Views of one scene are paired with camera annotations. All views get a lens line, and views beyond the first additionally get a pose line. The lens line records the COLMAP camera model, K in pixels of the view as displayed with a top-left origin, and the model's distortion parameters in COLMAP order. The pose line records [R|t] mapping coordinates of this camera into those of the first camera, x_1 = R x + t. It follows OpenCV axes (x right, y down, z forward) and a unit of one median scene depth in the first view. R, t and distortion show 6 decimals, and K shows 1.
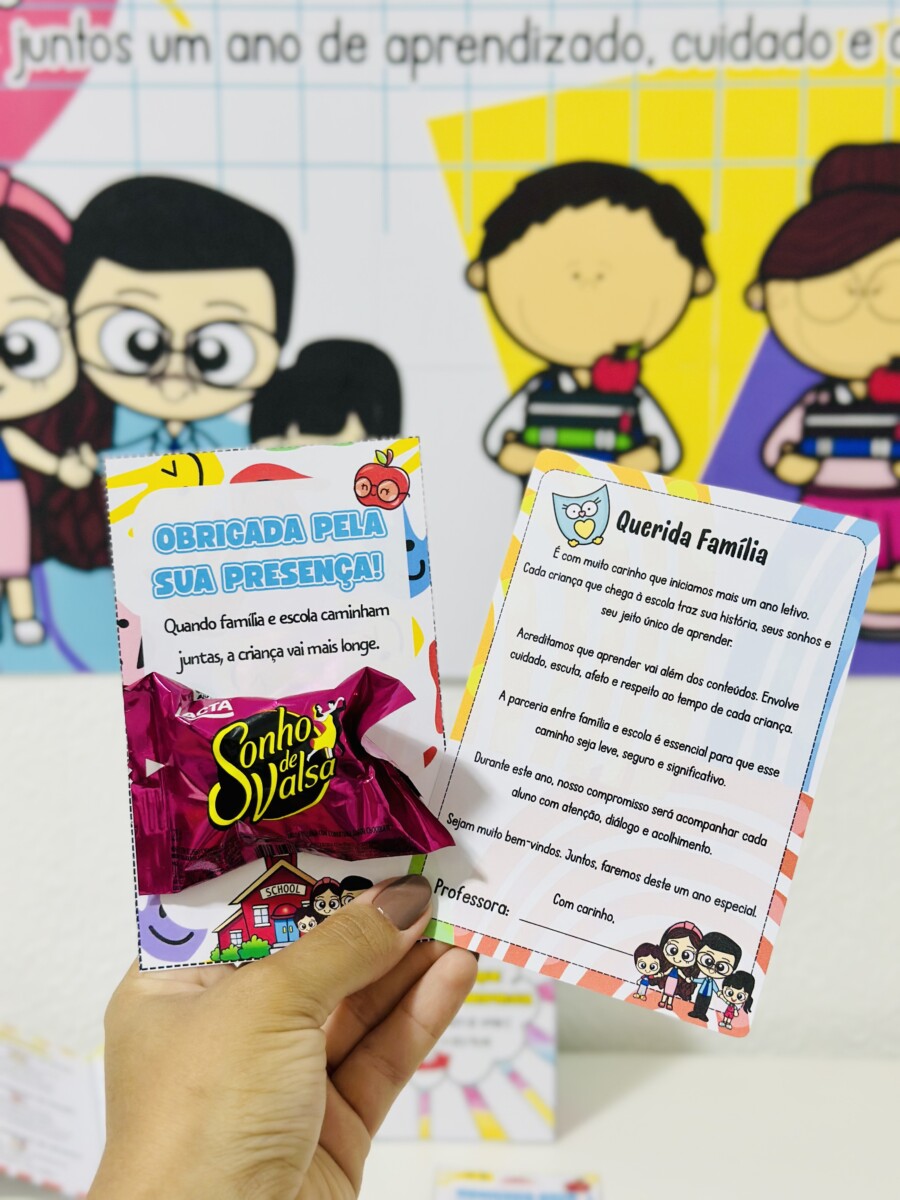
lens RADIAL K [[1748.4, 0, 449.9], [0, 1748.4, 626.2], [0, 0, 1]] dist [0.025681, 0.000000]
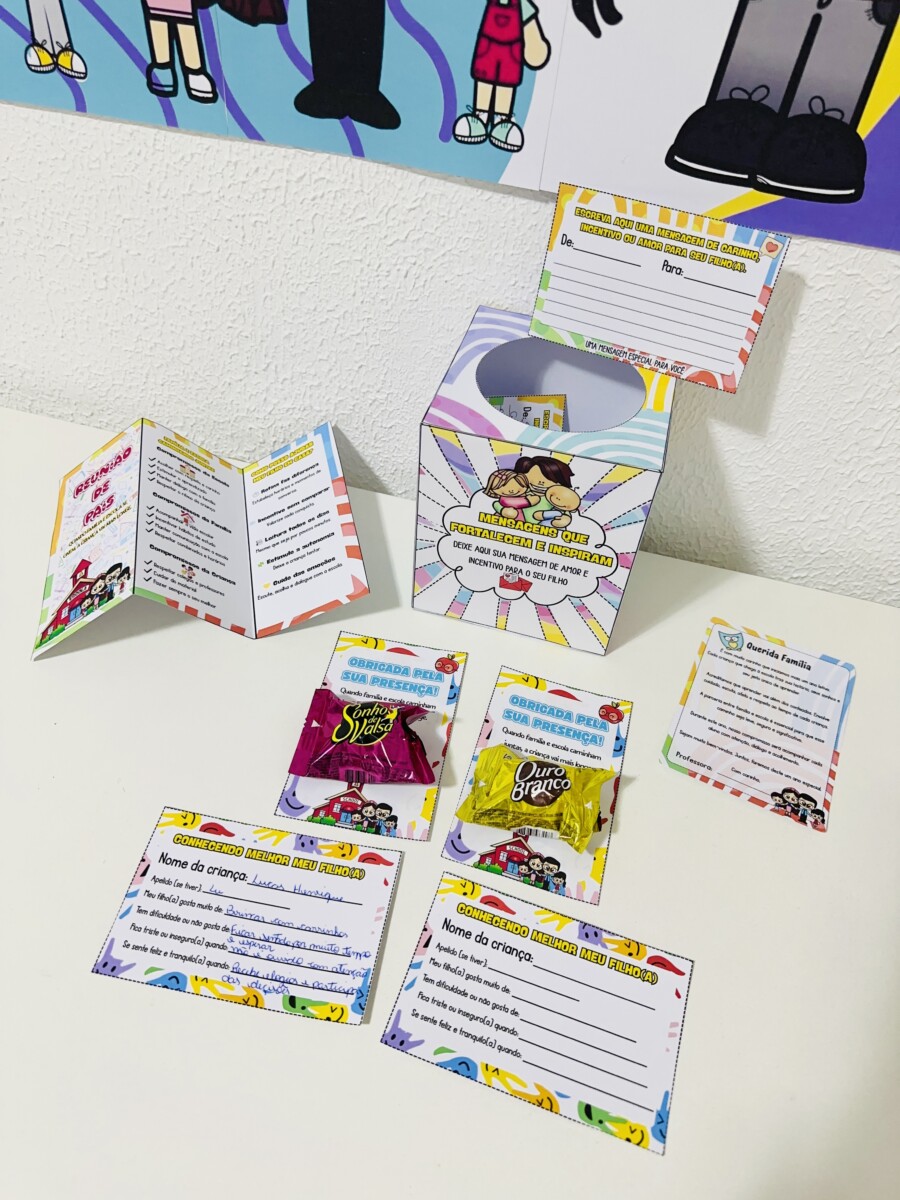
lens RADIAL K [[848.7, 0, 446.1], [0, 848.7, 589.3], [0, 0, 1]] dist [0.030535, -0.046205]
pose [[0.968685, 0.217051, -0.120576, 0.013807], [-0.107069, 0.803301, 0.585870, -0.068543], [0.224023, -0.554613, 0.801385, 0.512589]]
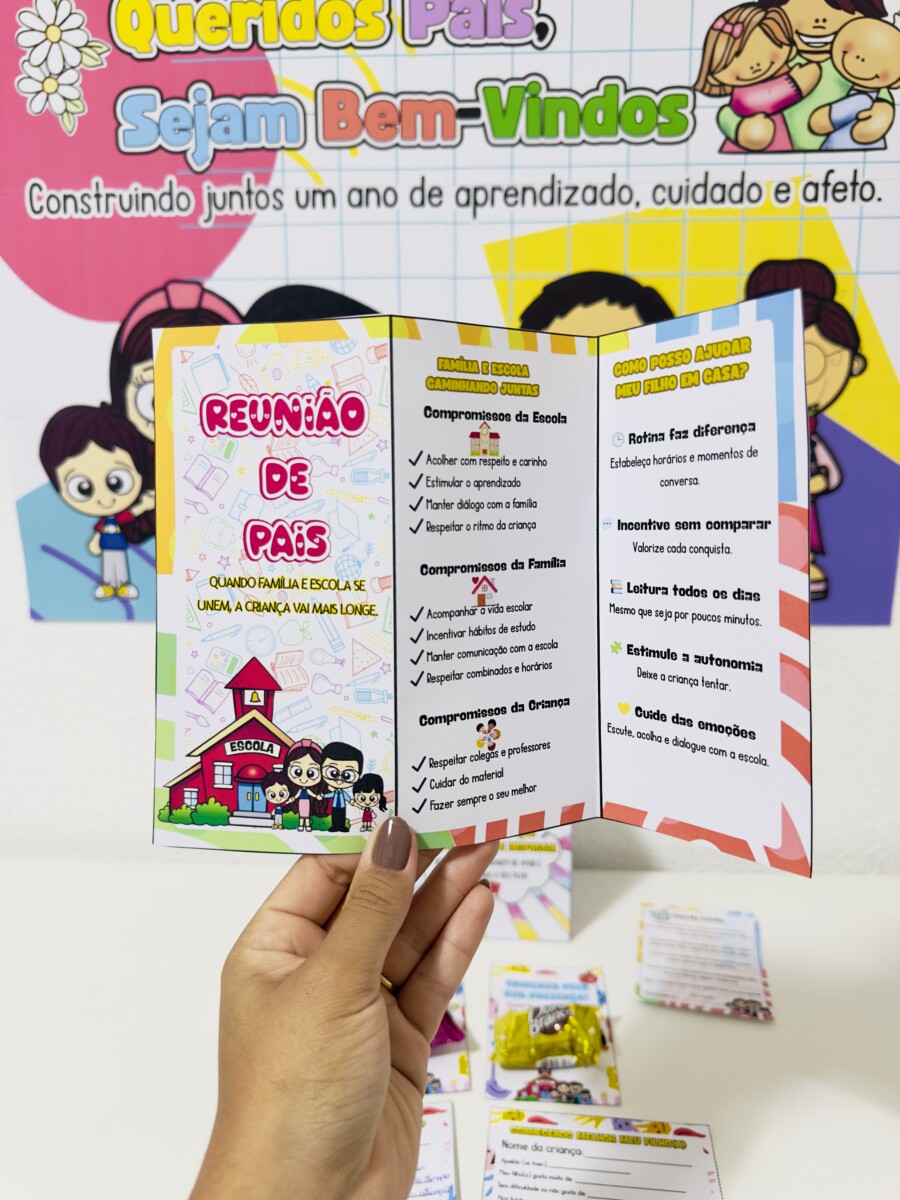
lens RADIAL K [[868.7, 0, 453.0], [0, 868.7, 604.5], [0, 0, 1]] dist [-0.040480, 0.022668]
pose [[0.999686, 0.001634, -0.025002, -0.019912], [-0.000763, 0.999395, 0.034782, -0.014469], [0.025044, -0.034752, 0.999082, 0.266808]]
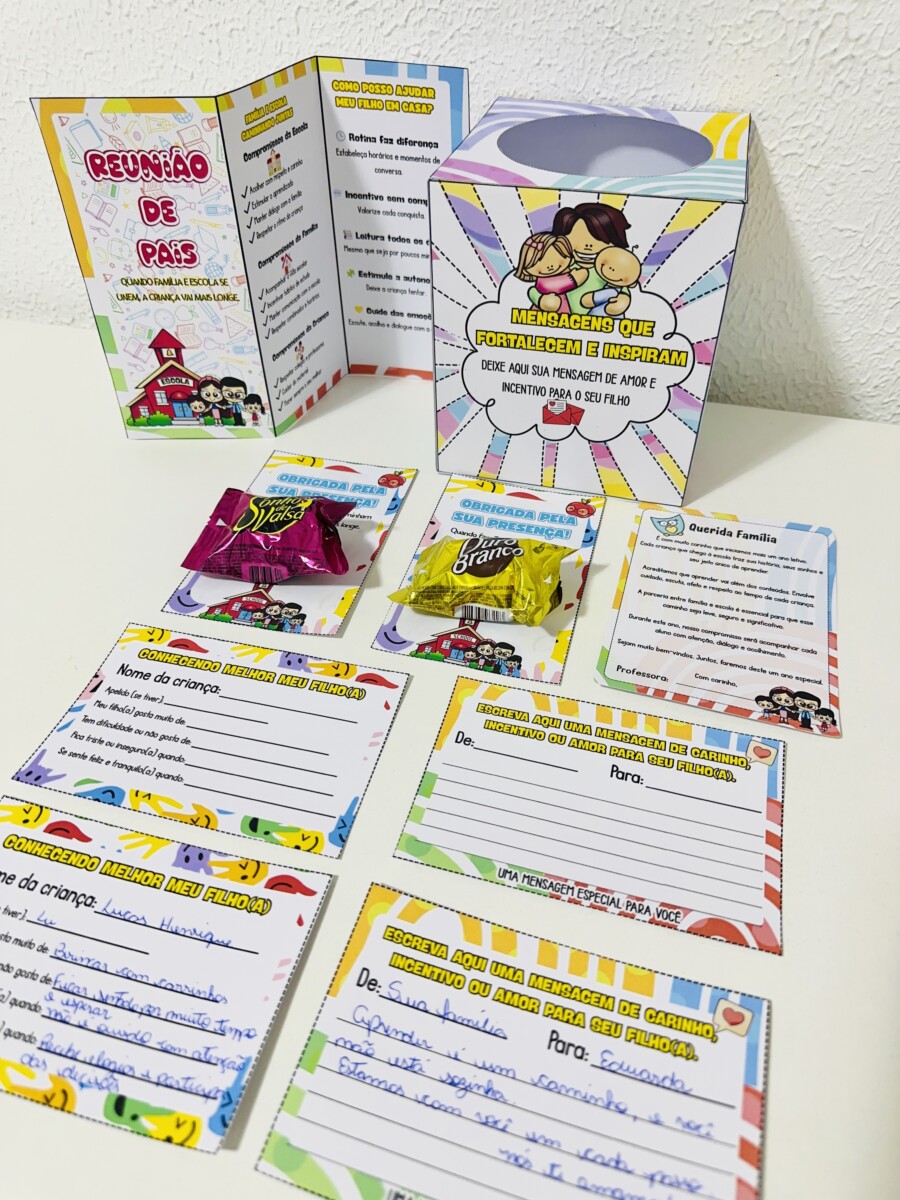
lens RADIAL K [[848.7, 0, 446.9], [0, 848.7, 584.8], [0, 0, 1]] dist [0.030535, -0.046205]
pose [[0.970831, 0.152017, -0.185413, 0.026412], [-0.030790, 0.845955, 0.532365, 0.083493], [0.237779, -0.511128, 0.825960, 0.541032]]
